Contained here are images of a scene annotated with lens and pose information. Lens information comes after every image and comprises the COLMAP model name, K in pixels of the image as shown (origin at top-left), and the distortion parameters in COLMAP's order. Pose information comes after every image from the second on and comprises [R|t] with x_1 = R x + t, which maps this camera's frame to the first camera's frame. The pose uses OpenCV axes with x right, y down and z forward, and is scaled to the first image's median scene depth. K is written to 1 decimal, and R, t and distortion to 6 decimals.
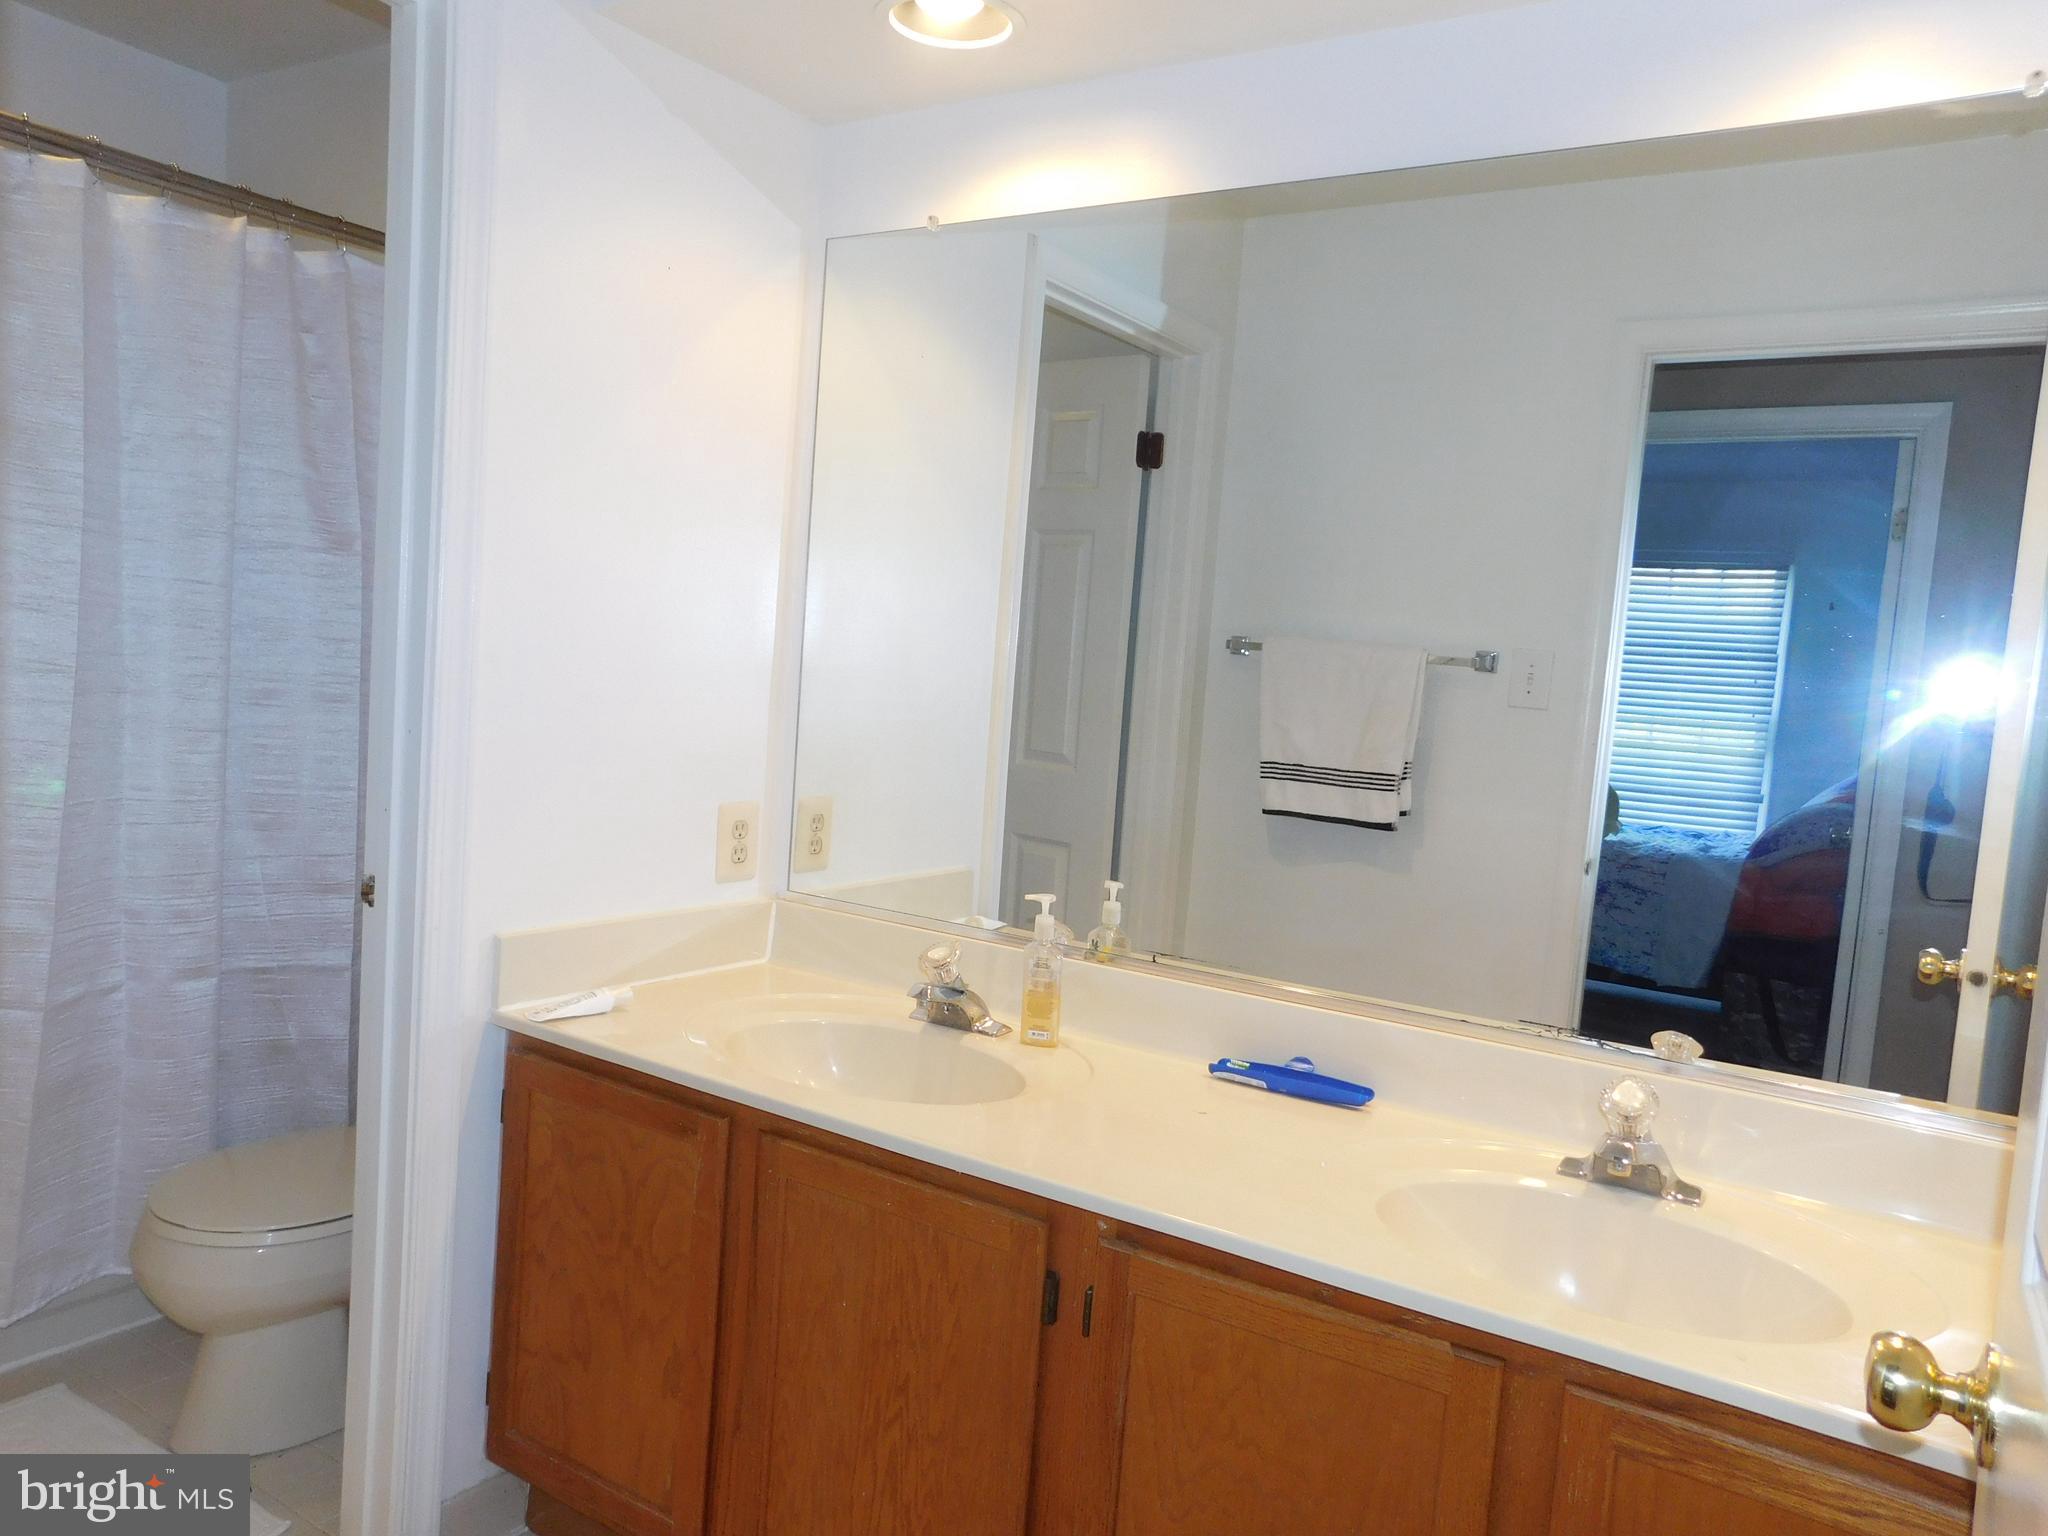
lens RADIAL K [[1481.4, 0, 1024.0], [0, 1481.4, 768.0], [0, 0, 1]] dist [-0.053883, 0.075853]
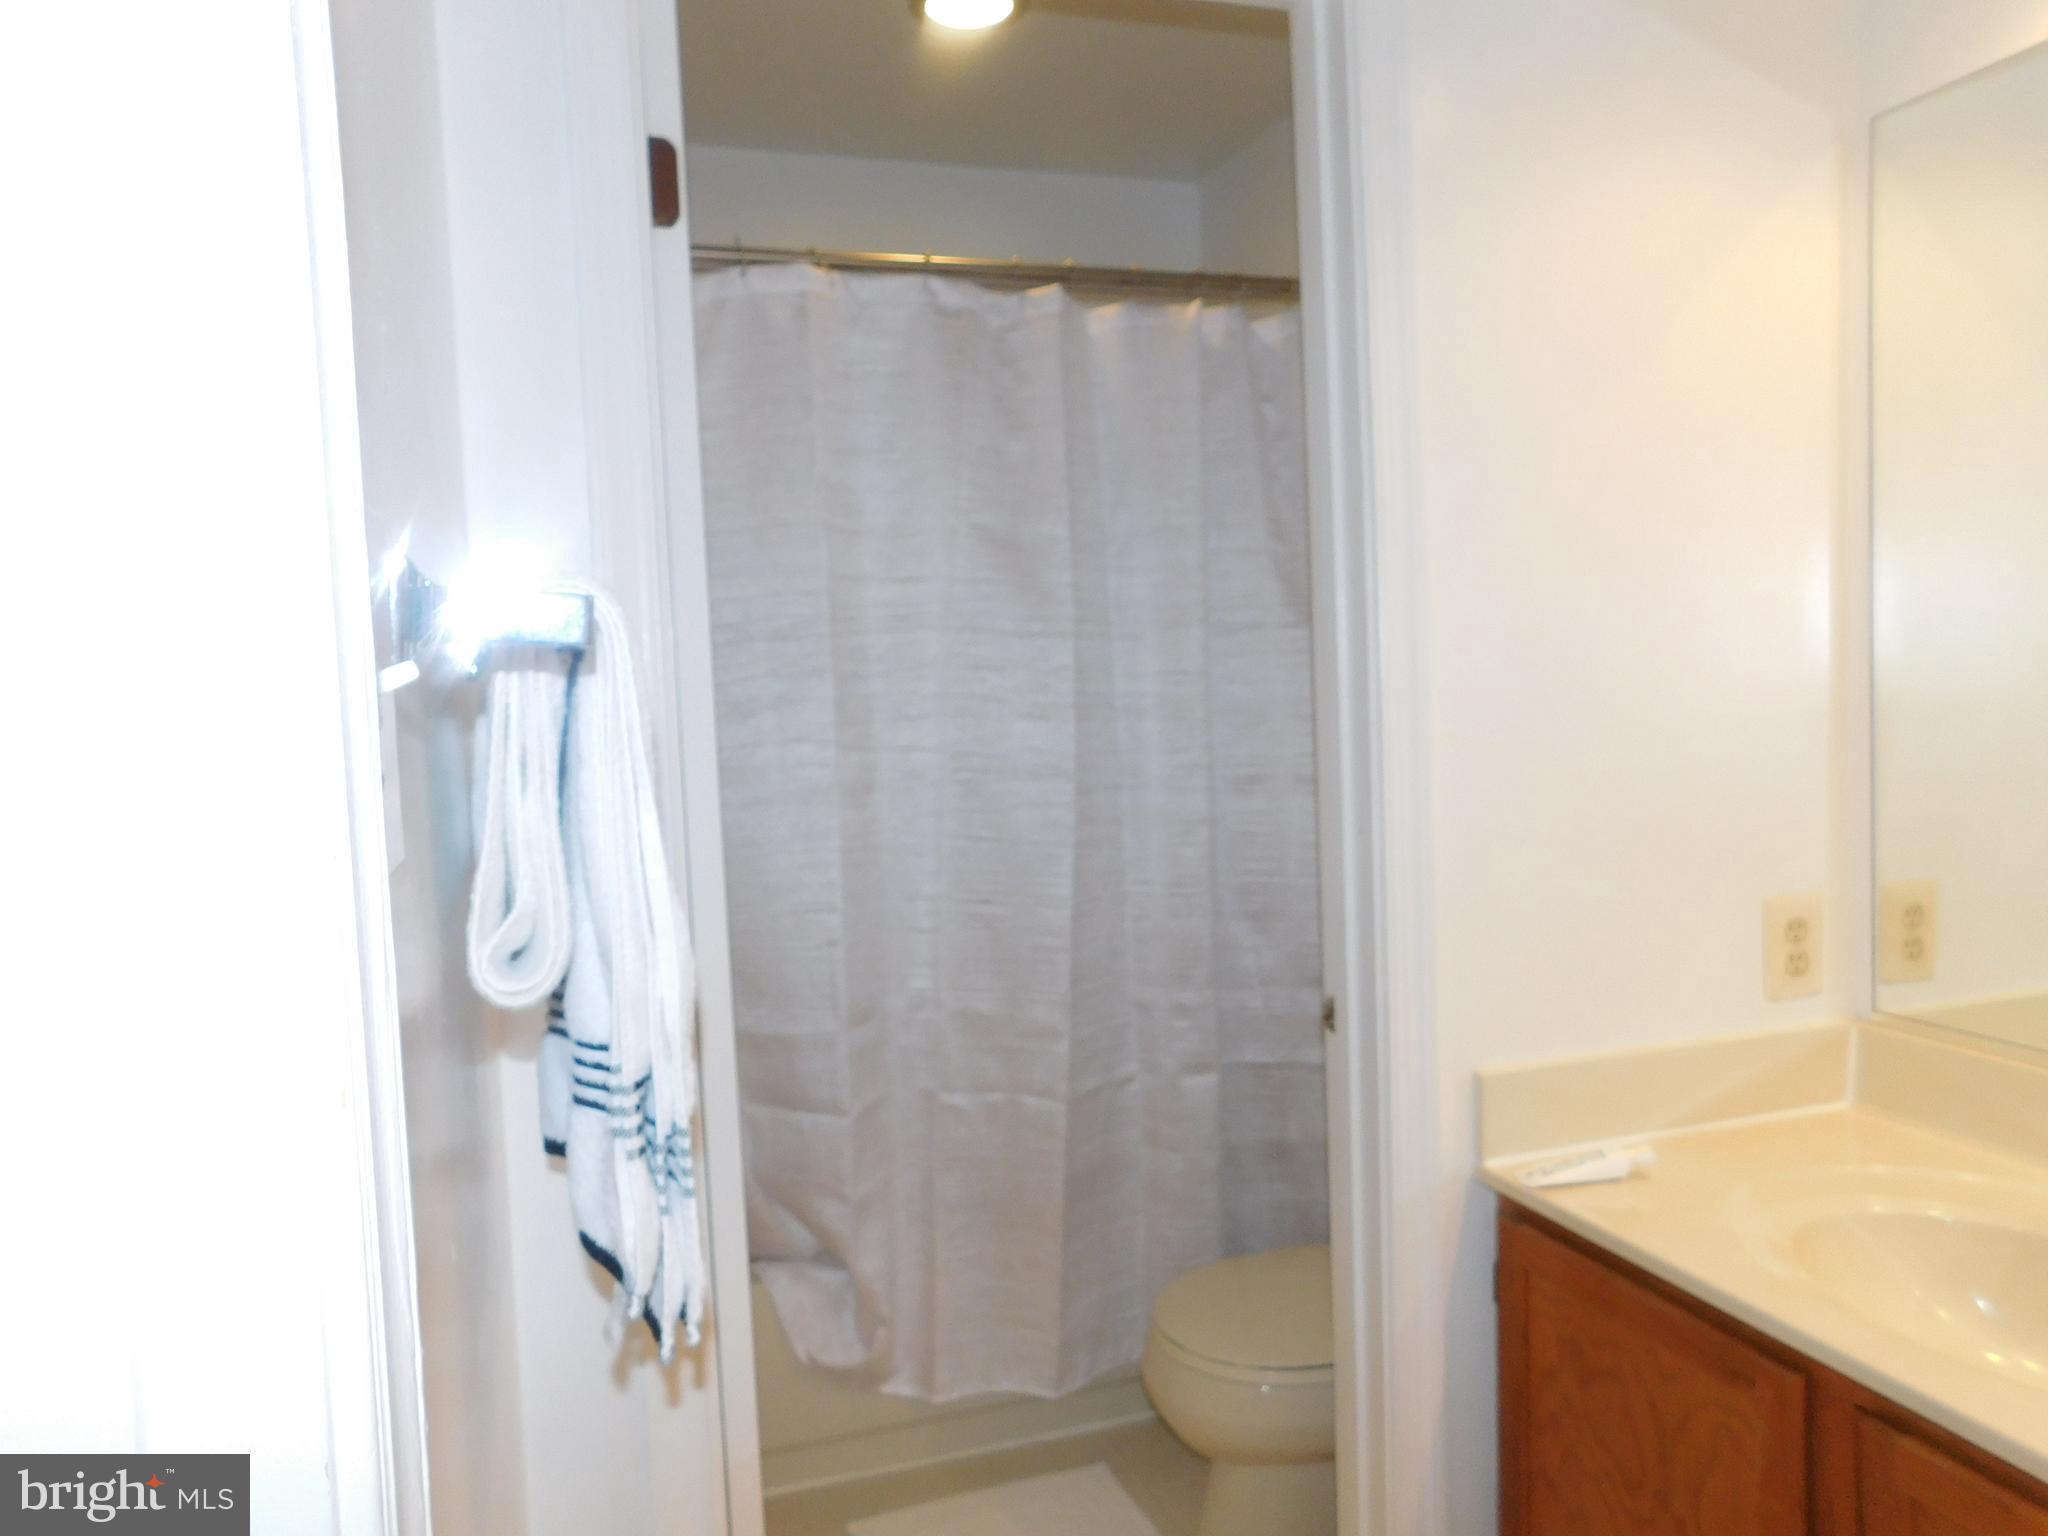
lens RADIAL K [[1481.4, 0, 1024.0], [0, 1481.4, 768.0], [0, 0, 1]] dist [-0.053883, 0.075853]
pose [[0.779395, -0.063737, -0.623282, -0.026218], [0.046915, 0.997956, -0.043385, -0.025540], [0.624774, 0.004573, 0.780792, 0.161904]]
